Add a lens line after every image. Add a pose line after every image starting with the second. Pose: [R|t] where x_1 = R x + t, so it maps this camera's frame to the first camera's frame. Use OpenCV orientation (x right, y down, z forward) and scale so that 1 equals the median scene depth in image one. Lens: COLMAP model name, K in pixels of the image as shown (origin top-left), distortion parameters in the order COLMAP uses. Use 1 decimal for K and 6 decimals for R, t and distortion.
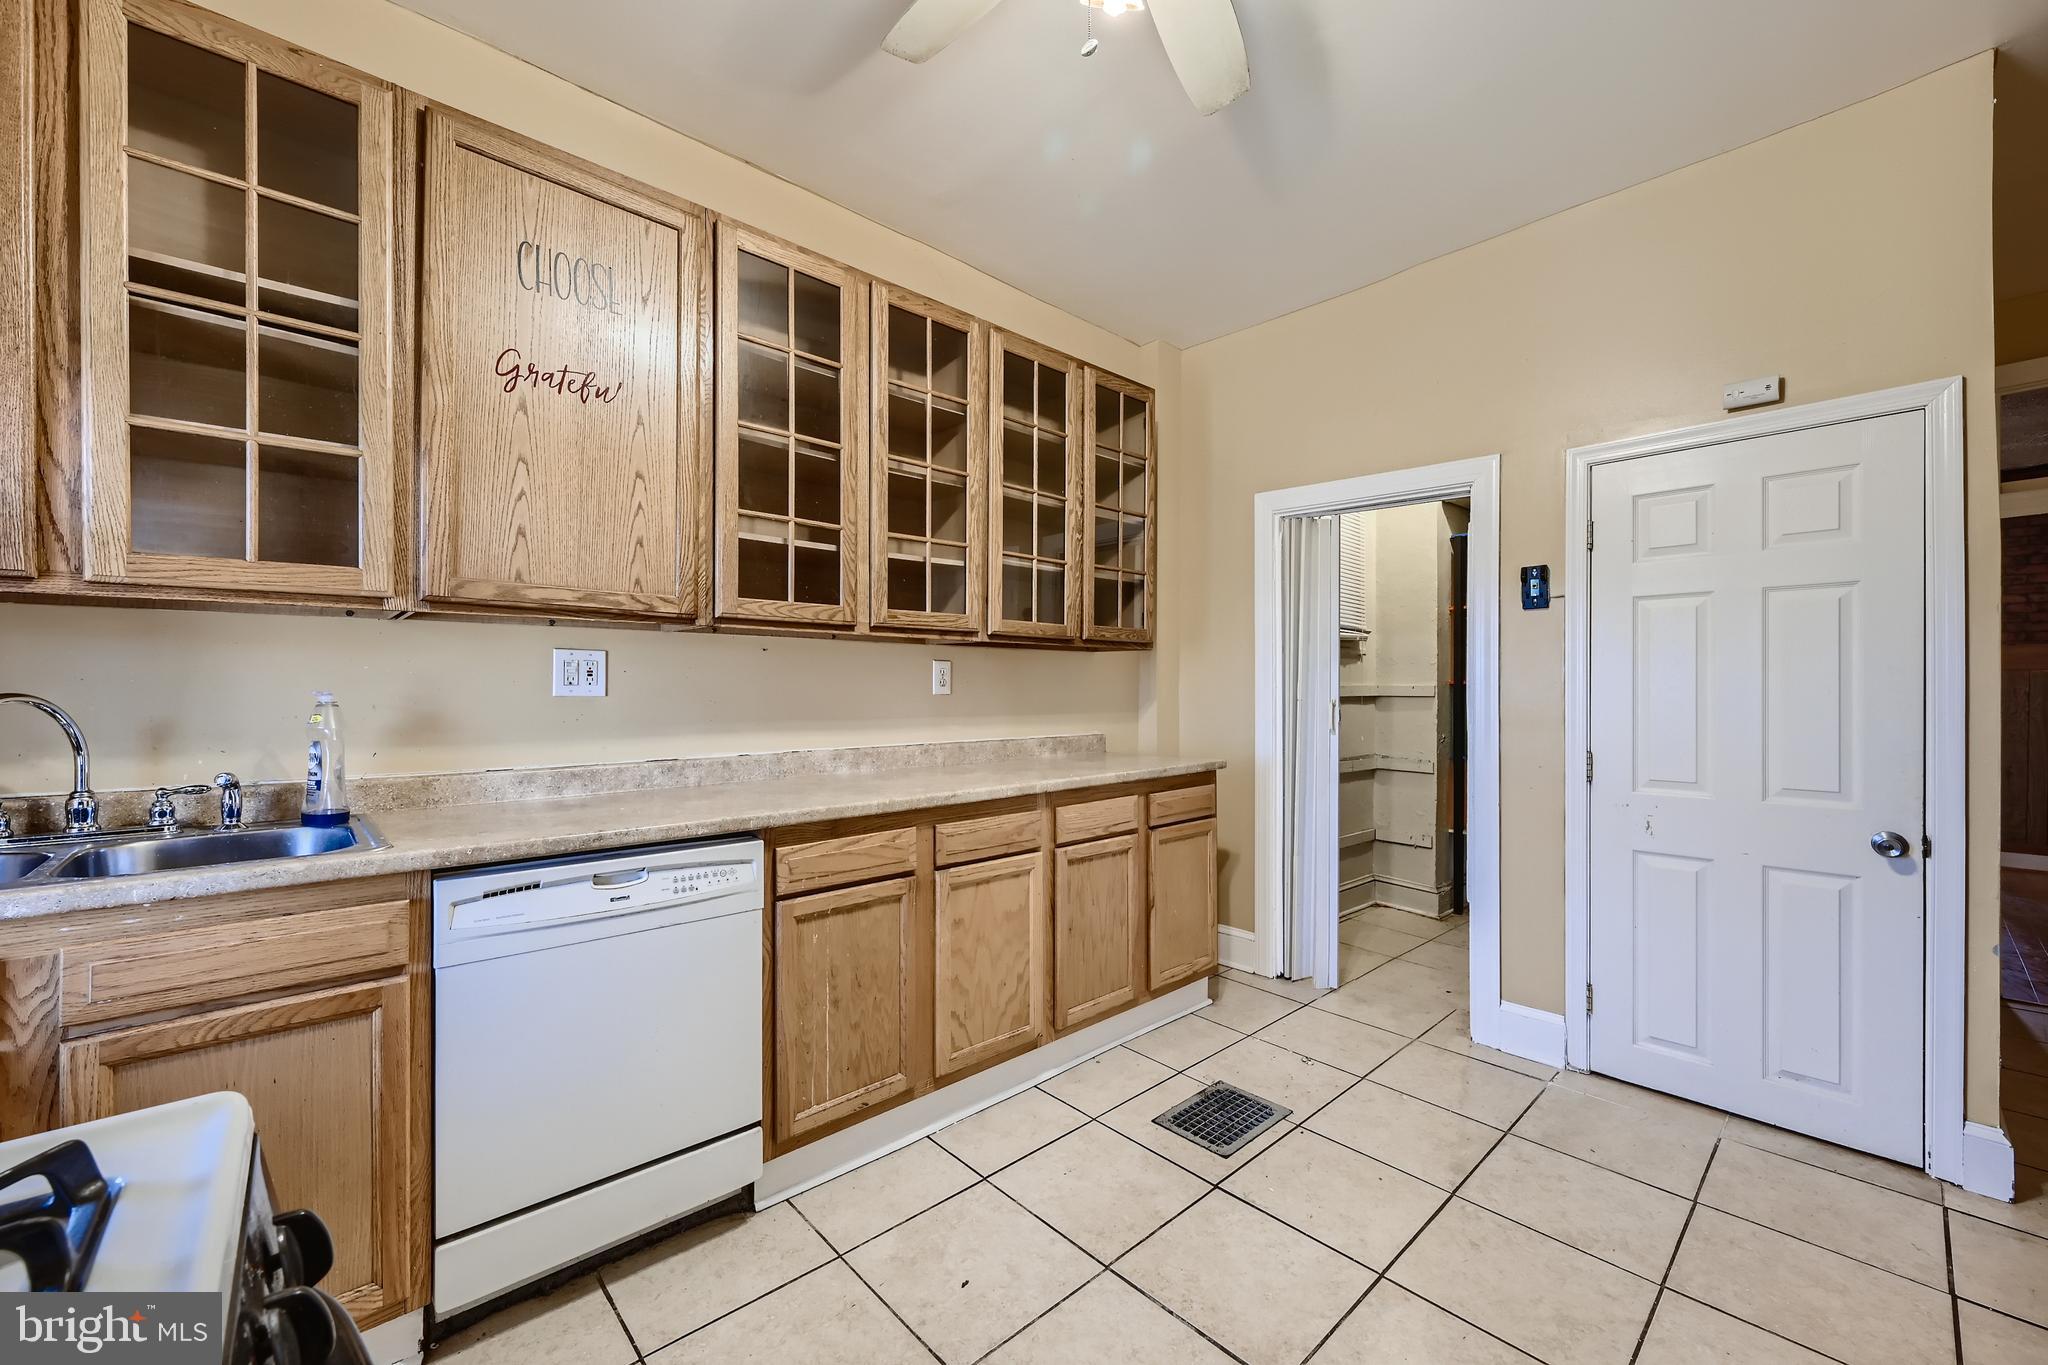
lens RADIAL K [[817.8, 0, 1023.8], [0, 817.8, 684.5], [0, 0, 1]] dist [0.000486, 0.000393]
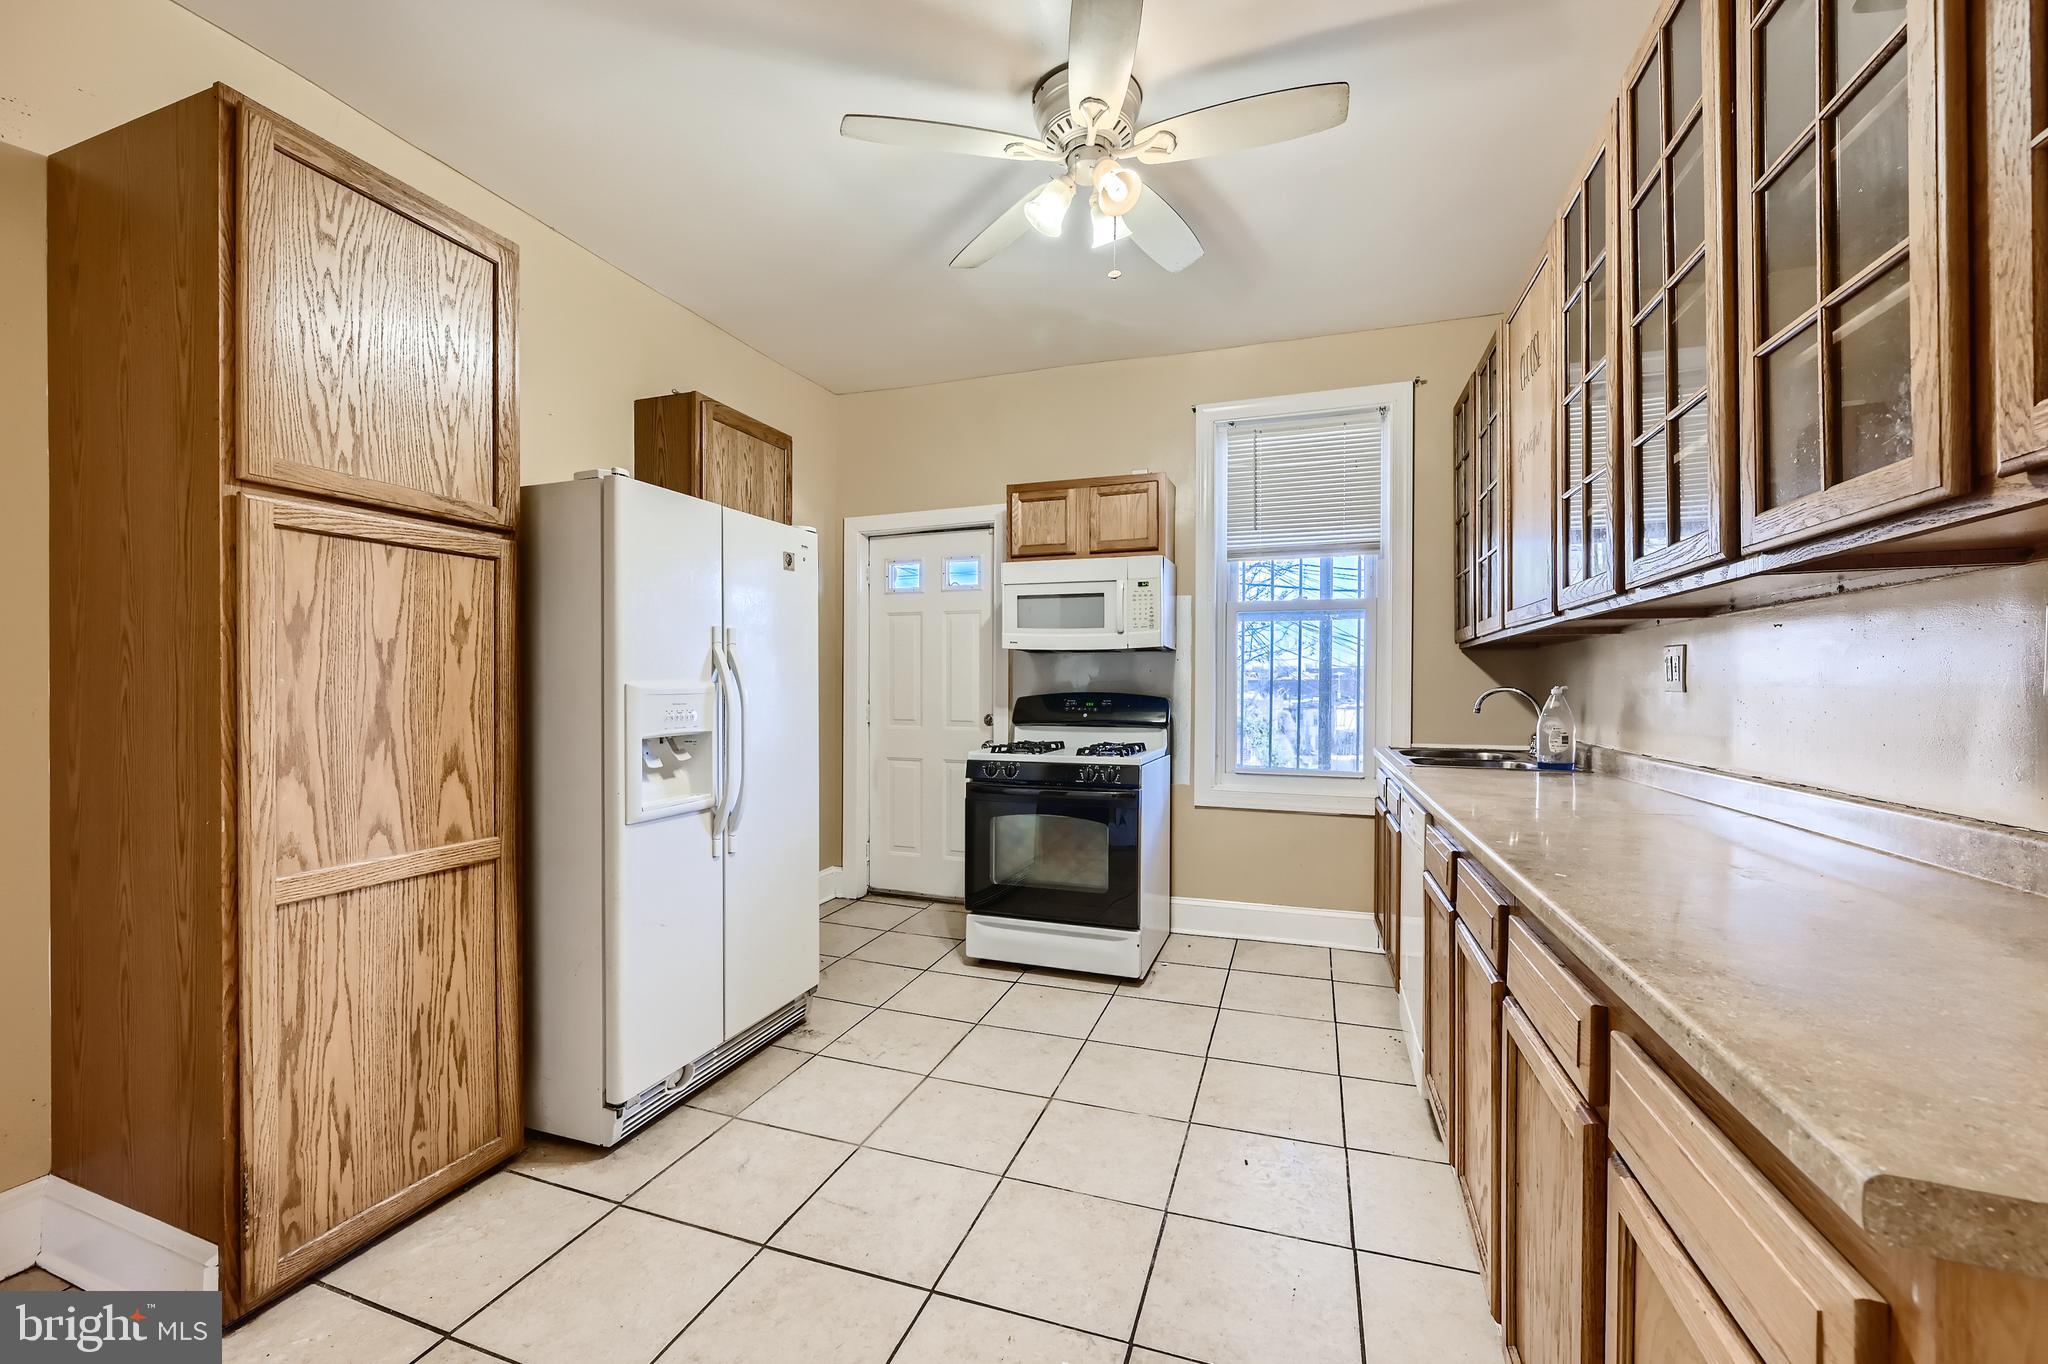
lens RADIAL K [[817.8, 0, 1029.6], [0, 817.8, 680.5], [0, 0, 1]] dist [0.000486, 0.000393]
pose [[-0.880468, -0.006673, -0.474059, 0.591863], [-0.002849, 0.999957, -0.008785, 0.009057], [0.474098, -0.006384, -0.880449, 1.414654]]
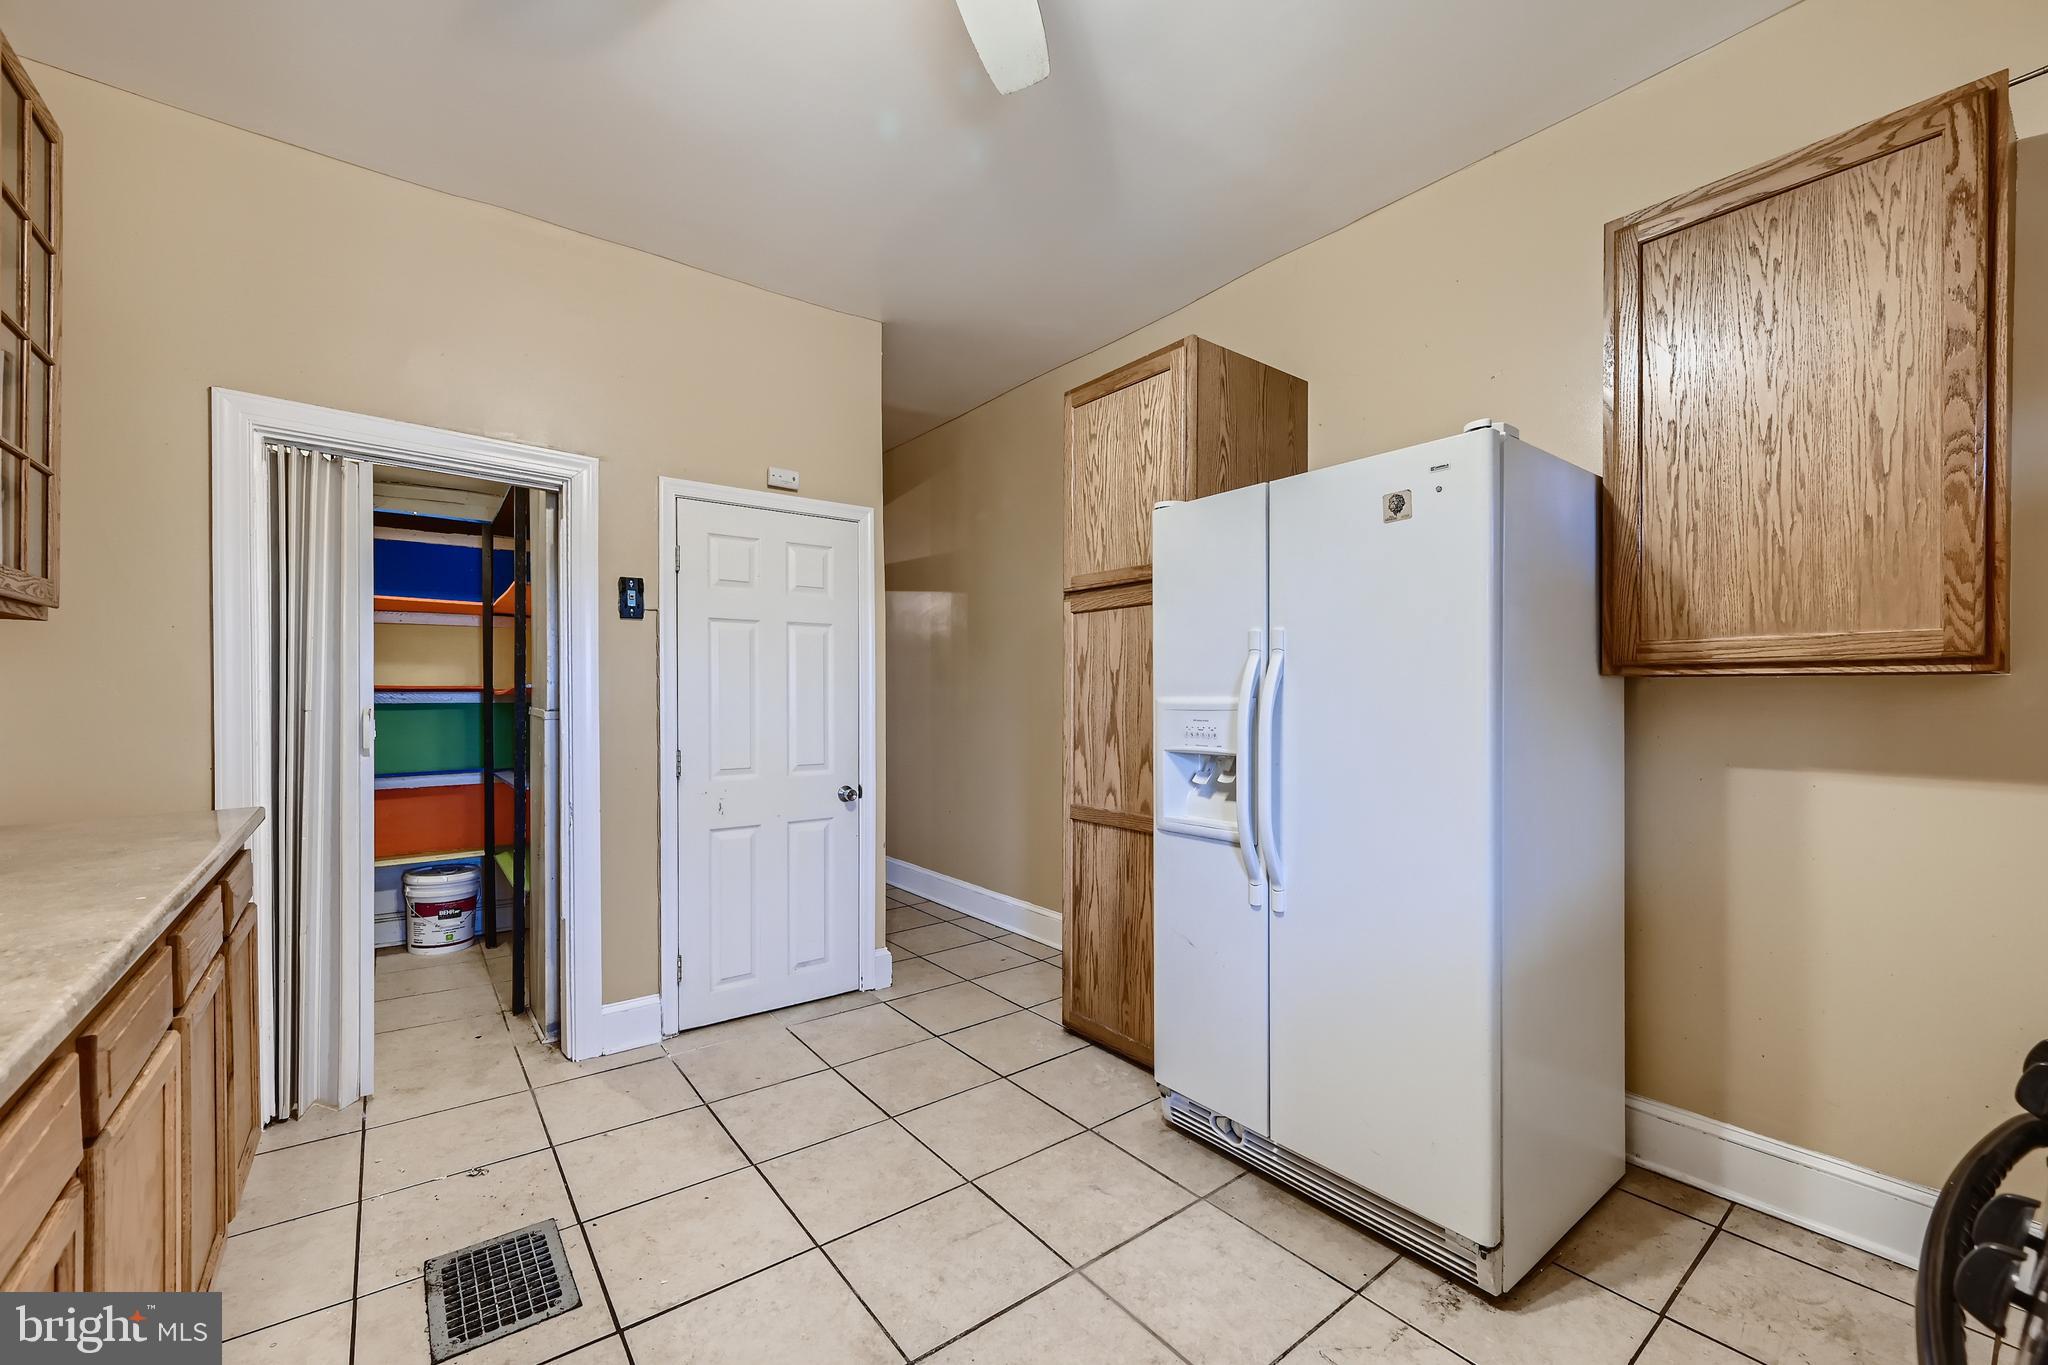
lens RADIAL K [[817.8, 0, 1024.0], [0, 817.8, 701.9], [0, 0, 1]] dist [0.000486, 0.000393]
pose [[0.086490, -0.009474, 0.996208, -0.440783], [-0.006201, 0.999930, 0.010048, 0.000532], [-0.996233, -0.007046, 0.086425, 0.479967]]
